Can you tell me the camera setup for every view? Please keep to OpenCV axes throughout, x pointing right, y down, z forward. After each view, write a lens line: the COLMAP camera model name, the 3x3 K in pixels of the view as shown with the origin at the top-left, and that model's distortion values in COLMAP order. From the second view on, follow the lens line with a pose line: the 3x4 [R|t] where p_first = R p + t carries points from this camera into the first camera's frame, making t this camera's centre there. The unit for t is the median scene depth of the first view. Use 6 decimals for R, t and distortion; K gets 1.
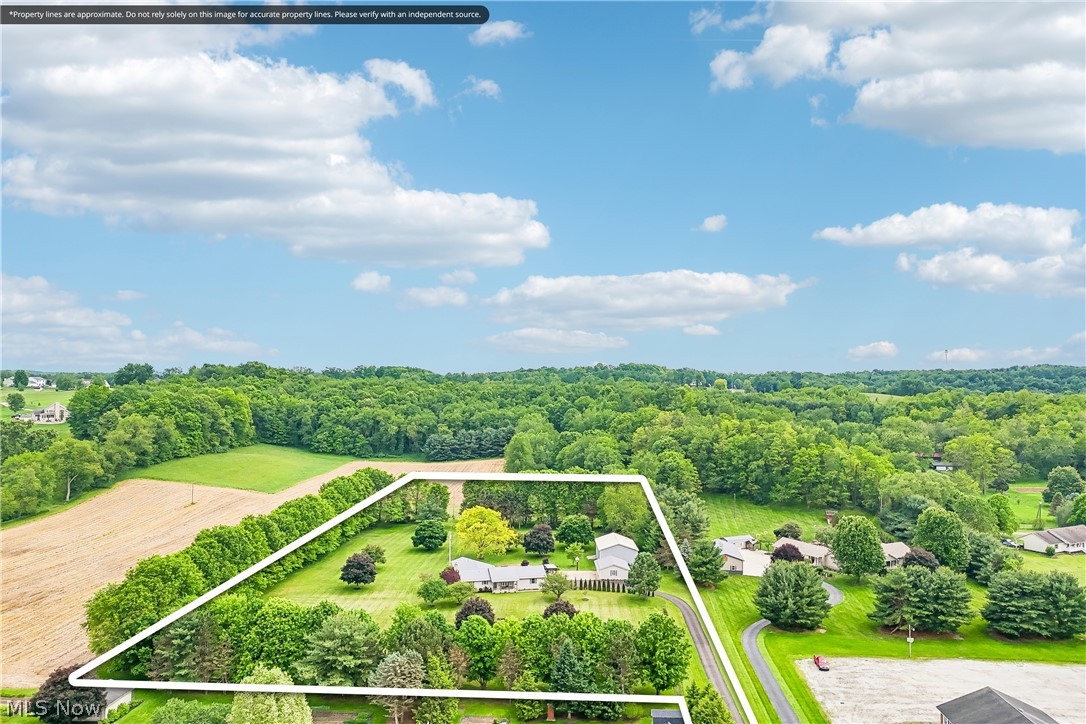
lens RADIAL K [[795.9, 0, 542.7], [0, 795.9, 362.7], [0, 0, 1]] dist [0.021187, -0.004279]
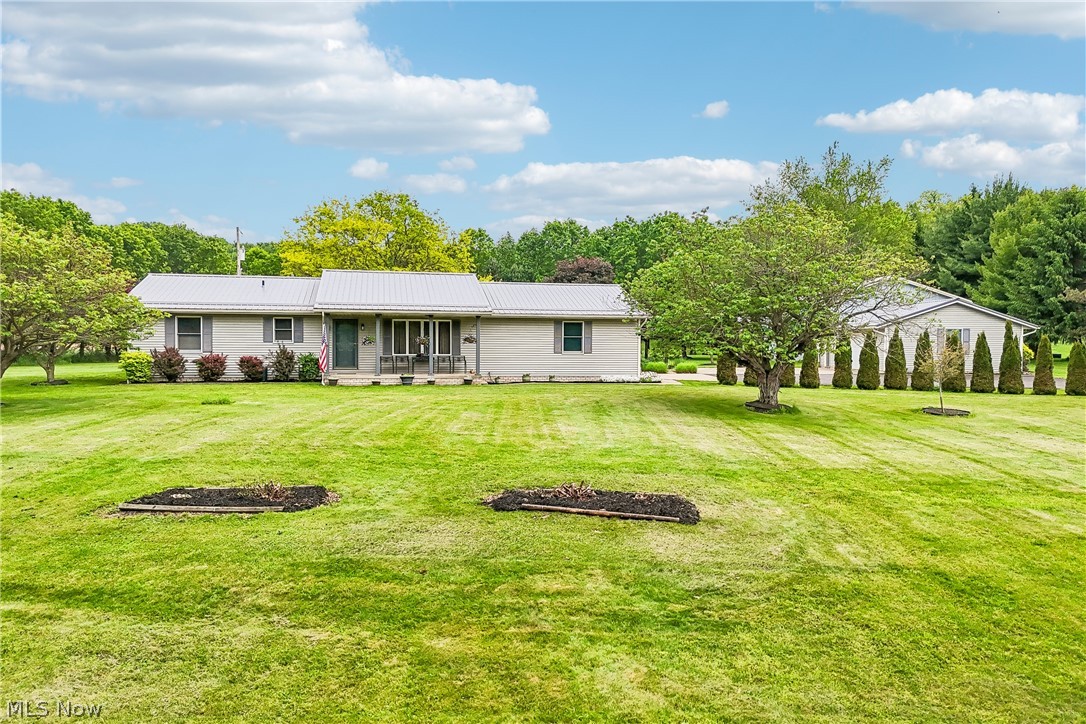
lens RADIAL K [[795.9, 0, 546.4], [0, 795.9, 360.2], [0, 0, 1]] dist [0.021187, -0.004279]
pose [[0.999987, 0.004872, 0.001388, -0.014532], [-0.004926, 0.999086, 0.042462, 0.216219], [-0.001180, -0.042468, 0.999097, 0.656851]]
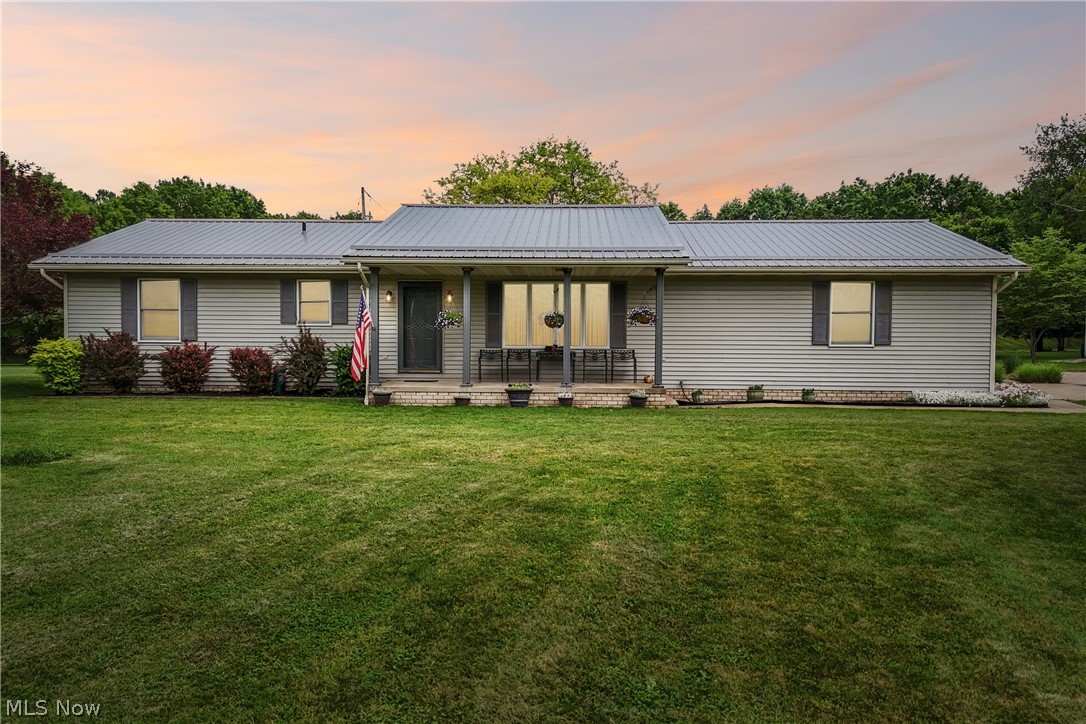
lens RADIAL K [[795.9, 0, 542.9], [0, 795.9, 359.2], [0, 0, 1]] dist [0.021187, -0.004279]
pose [[0.970477, 0.011008, -0.240942, -0.018976], [0.000355, 0.998892, 0.047065, 0.218766], [0.241193, -0.045761, 0.969398, 0.720187]]
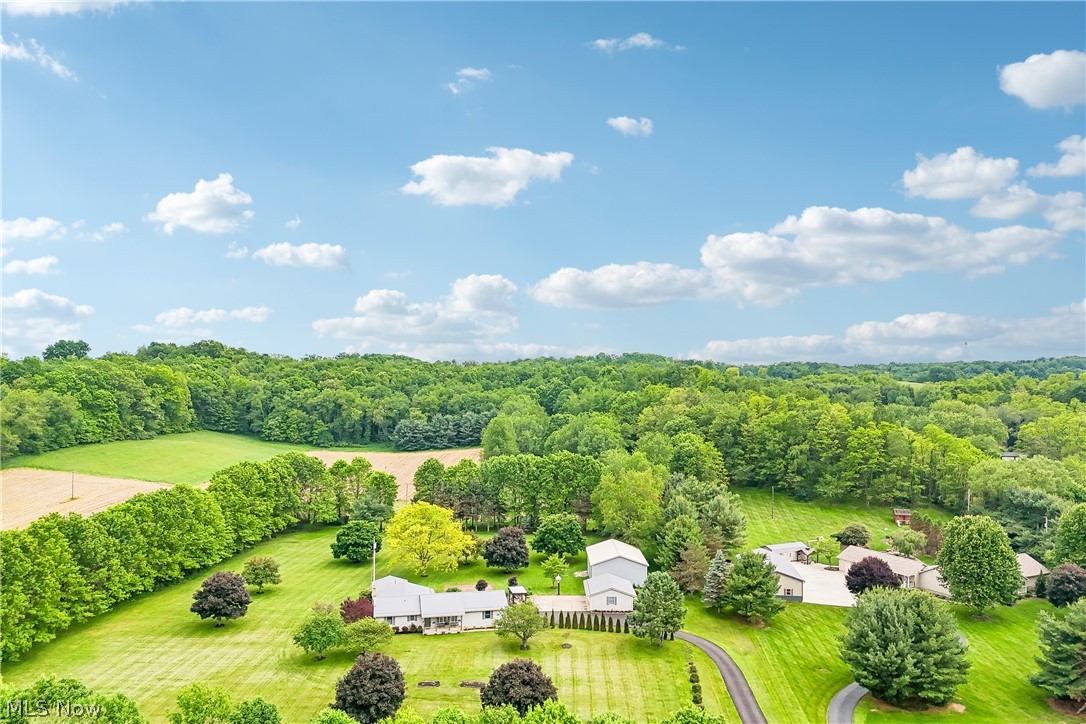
lens RADIAL K [[795.9, 0, 543.0], [0, 795.9, 368.0], [0, 0, 1]] dist [0.021187, -0.004279]
pose [[0.999992, 0.001104, -0.003894, 0.028396], [-0.001077, 0.999975, 0.006934, 0.053861], [0.003901, -0.006930, 0.999968, 0.278510]]
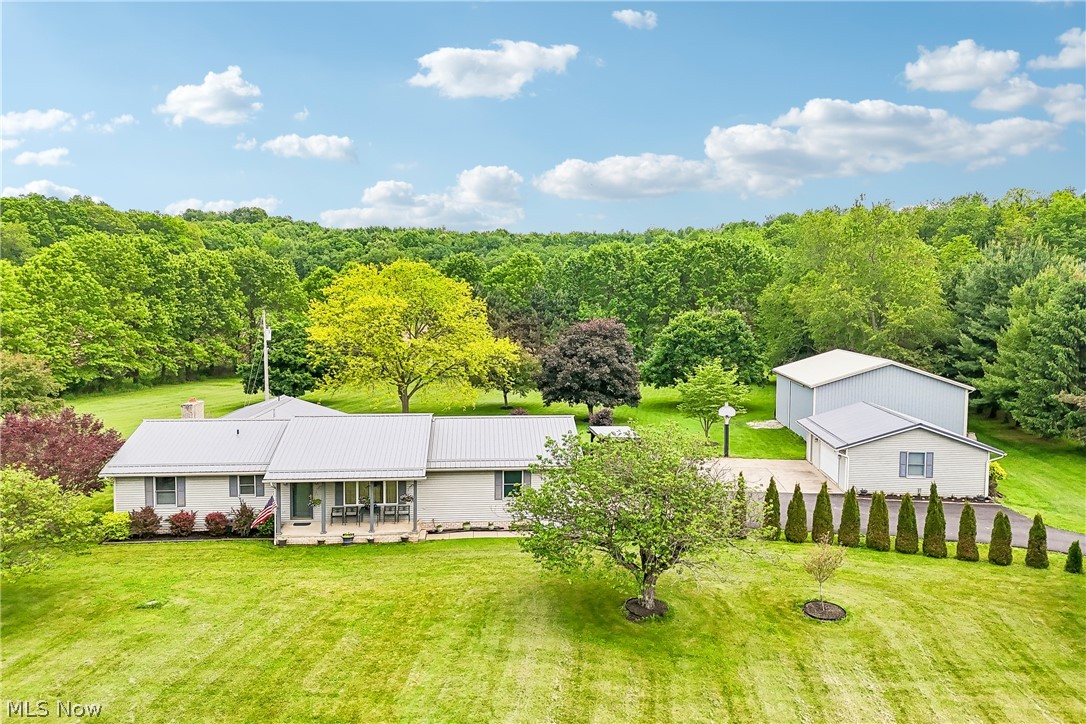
lens RADIAL K [[795.9, 0, 542.5], [0, 795.9, 360.0], [0, 0, 1]] dist [0.021187, -0.004279]
pose [[0.992543, 0.011238, -0.121372, 0.014079], [-0.000550, 0.996144, 0.087736, 0.181346], [0.121890, -0.087015, 0.988722, 0.650601]]
